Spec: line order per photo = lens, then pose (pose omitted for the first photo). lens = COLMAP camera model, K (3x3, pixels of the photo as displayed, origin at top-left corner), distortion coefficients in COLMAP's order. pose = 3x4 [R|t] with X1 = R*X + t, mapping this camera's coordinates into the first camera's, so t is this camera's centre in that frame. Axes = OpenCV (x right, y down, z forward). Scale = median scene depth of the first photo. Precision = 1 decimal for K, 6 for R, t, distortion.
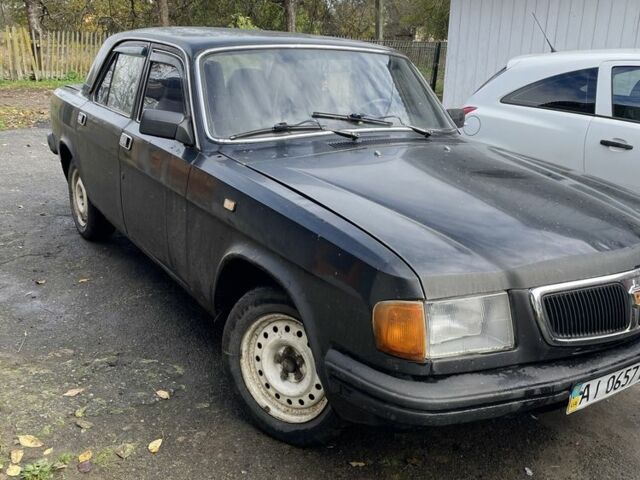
lens RADIAL K [[649.2, 0, 320.1], [0, 649.2, 239.8], [0, 0, 1]] dist [0.047343, 0.000000]
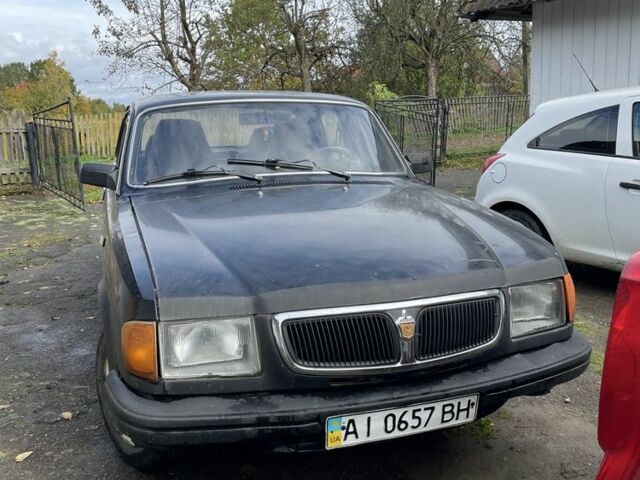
lens RADIAL K [[649.2, 0, 321.7], [0, 649.2, 239.8], [0, 0, 1]] dist [0.047343, 0.000000]
pose [[0.957206, -0.006379, -0.289336, 0.639770], [-0.022528, 0.995081, -0.096468, 0.051844], [0.288528, 0.098858, 0.952354, 0.054315]]
